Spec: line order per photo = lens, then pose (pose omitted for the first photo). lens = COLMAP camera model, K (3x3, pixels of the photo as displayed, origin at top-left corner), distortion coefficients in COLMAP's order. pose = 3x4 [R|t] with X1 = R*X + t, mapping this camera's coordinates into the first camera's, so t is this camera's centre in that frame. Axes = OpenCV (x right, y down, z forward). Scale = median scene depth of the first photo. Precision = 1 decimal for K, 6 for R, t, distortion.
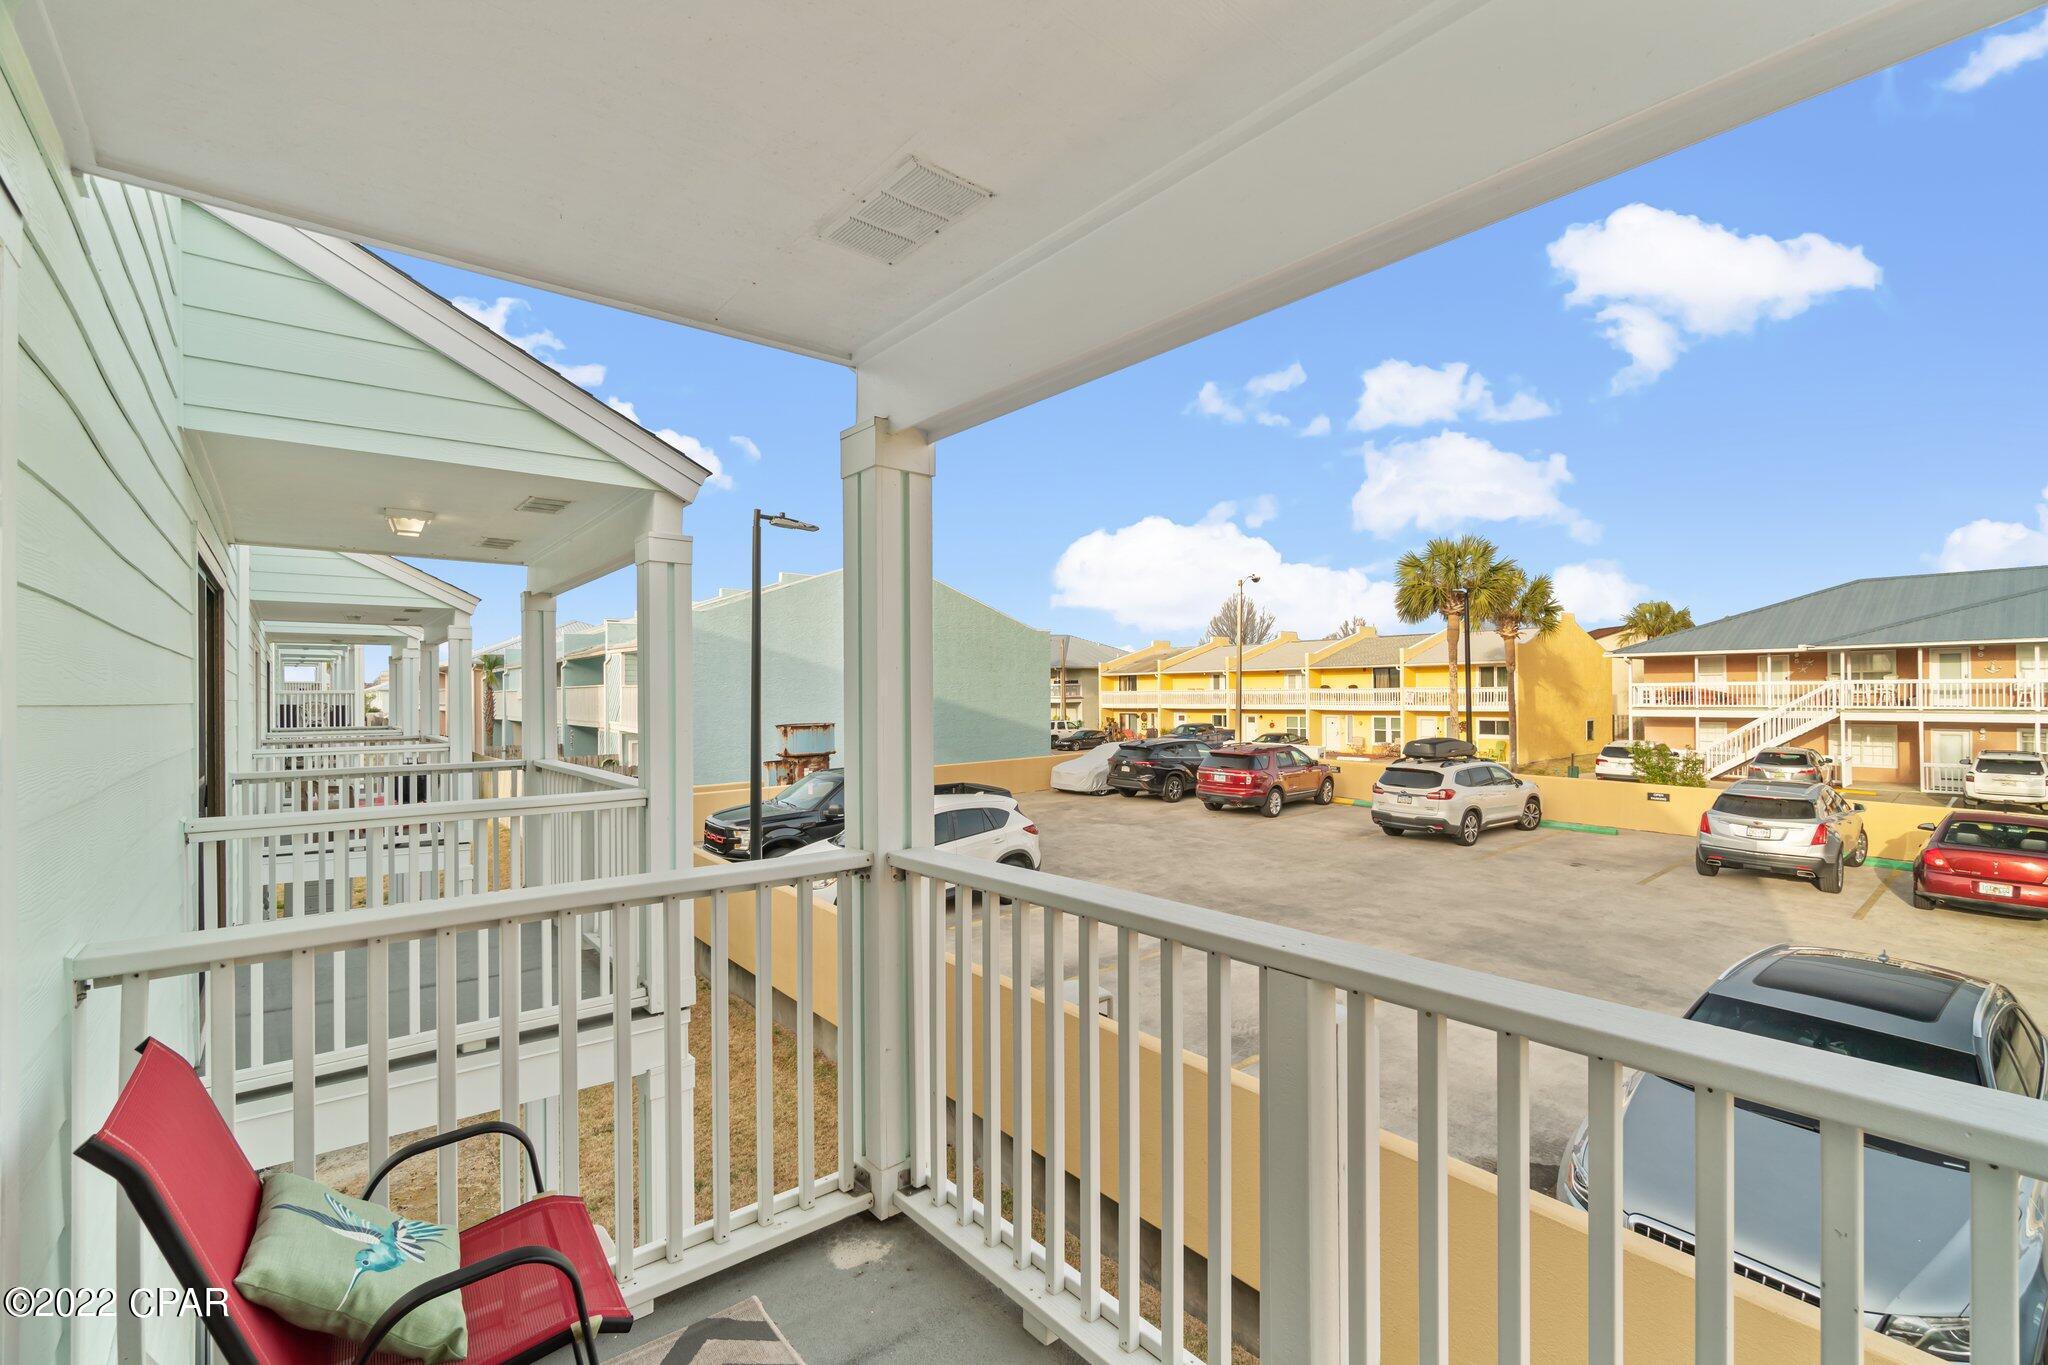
lens RADIAL K [[885.4, 0, 1012.6], [0, 885.4, 687.9], [0, 0, 1]] dist [-0.001310, -0.000586]
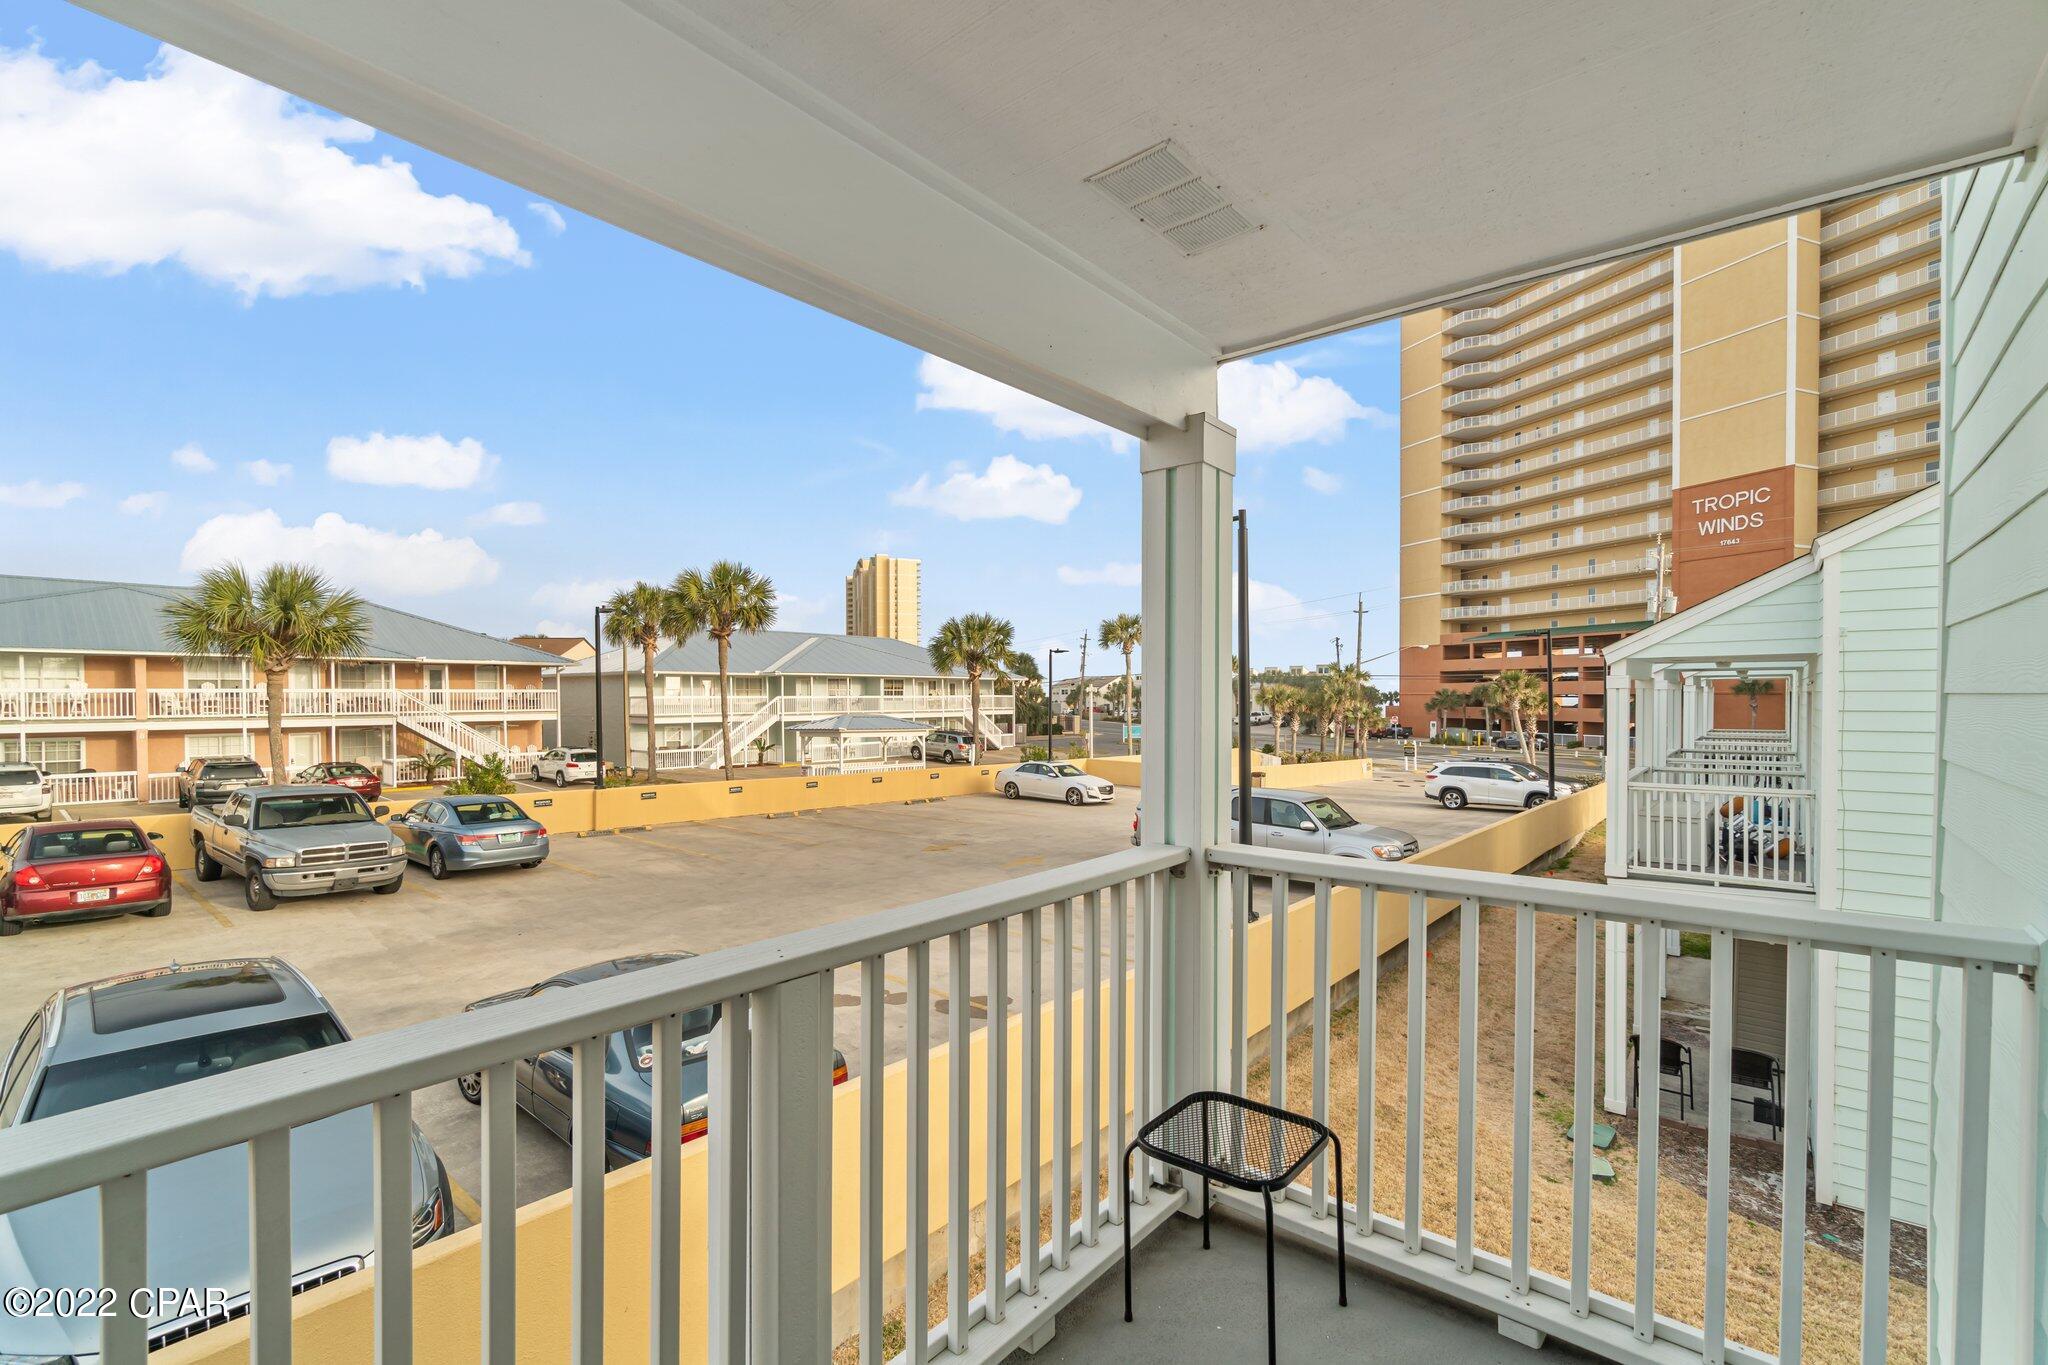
lens RADIAL K [[885.4, 0, 1041.7], [0, 885.4, 695.8], [0, 0, 1]] dist [-0.001310, -0.000586]
pose [[-0.179939, 0.004677, 0.983667, -0.086352], [-0.002077, 0.999985, -0.005134, 0.001211], [-0.983676, -0.002966, -0.179926, 0.108422]]
